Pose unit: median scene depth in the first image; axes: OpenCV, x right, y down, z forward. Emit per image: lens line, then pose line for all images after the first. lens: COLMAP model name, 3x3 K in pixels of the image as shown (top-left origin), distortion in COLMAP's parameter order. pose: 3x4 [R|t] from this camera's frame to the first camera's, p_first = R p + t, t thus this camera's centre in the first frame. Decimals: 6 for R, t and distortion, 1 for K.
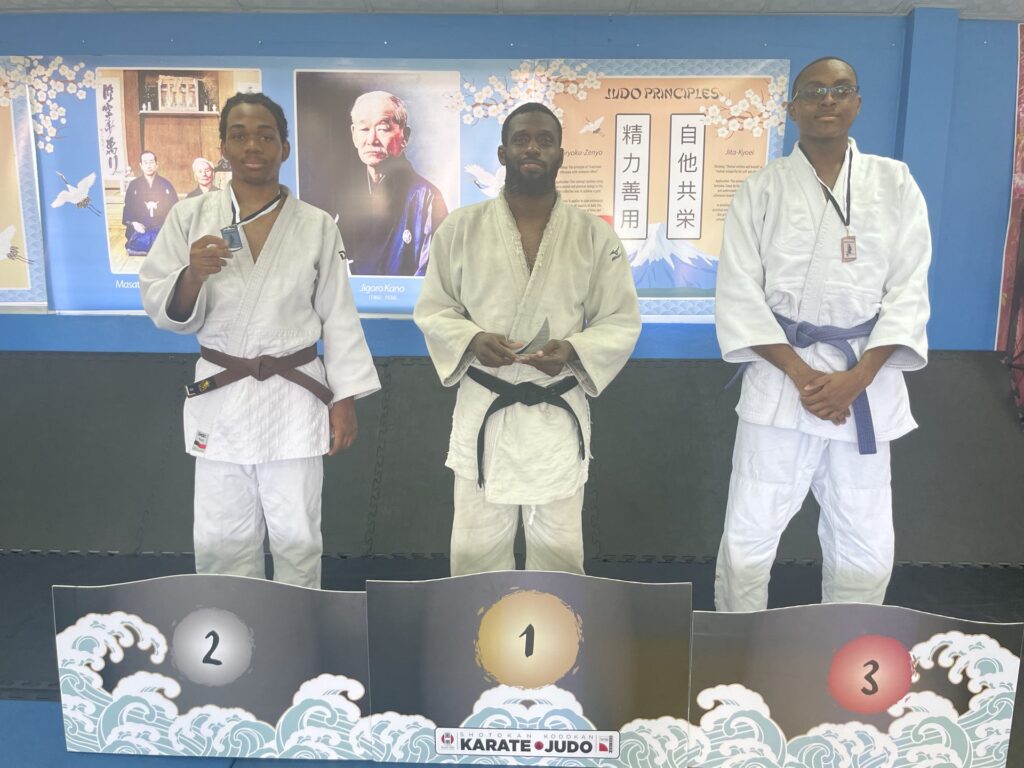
lens RADIAL K [[784.0, 0, 510.8], [0, 784.0, 382.0], [0, 0, 1]] dist [0.082648, -0.122158]
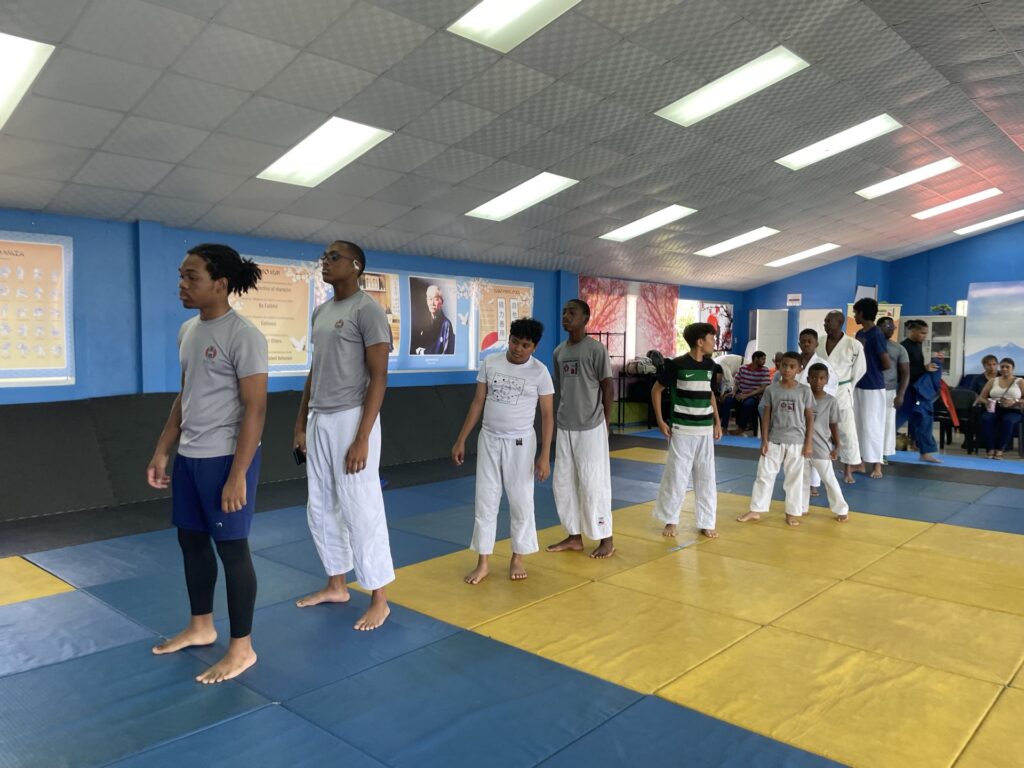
lens RADIAL K [[781.6, 0, 521.2], [0, 781.6, 394.3], [0, 0, 1]] dist [0.092935, -0.131351]
pose [[0.653605, -0.057254, 0.754667, -1.992861], [0.126629, 0.991351, -0.034462, 0.121136], [-0.746167, 0.118087, 0.655202, -0.899802]]
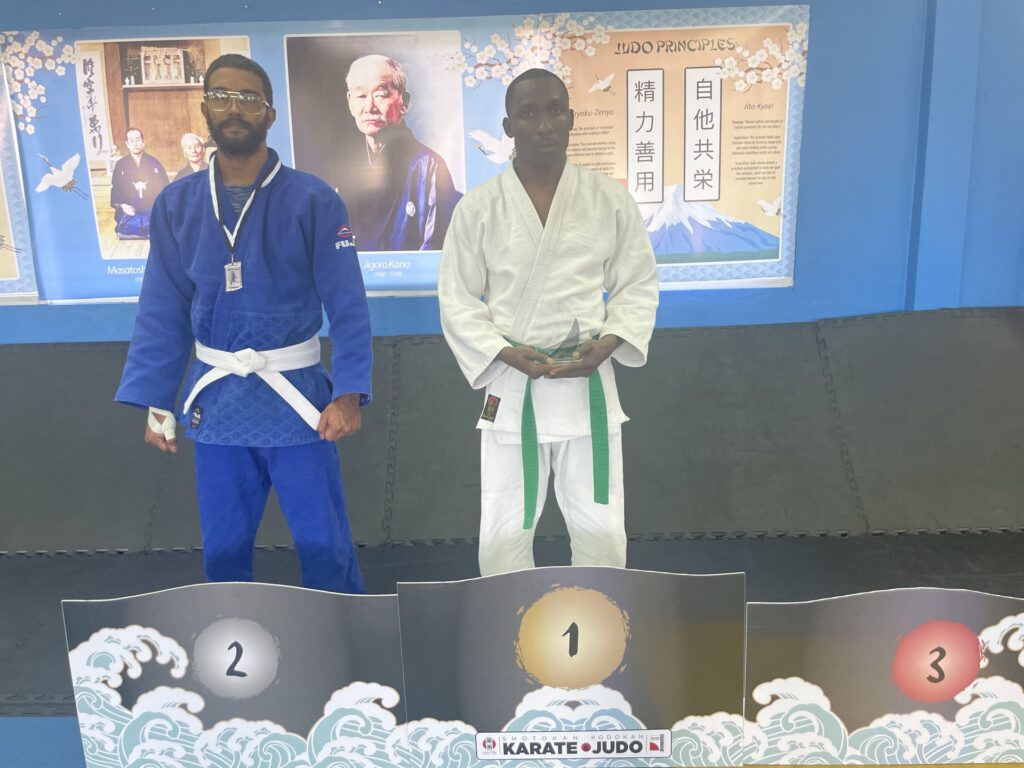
lens RADIAL K [[788.0, 0, 511.3], [0, 788.0, 382.2], [0, 0, 1]] dist [0.090694, -0.132660]
pose [[0.999299, -0.037389, 0.002115, -0.020802], [0.037276, 0.998515, 0.039717, -0.009712], [-0.003597, -0.039610, 0.999209, 0.034665]]
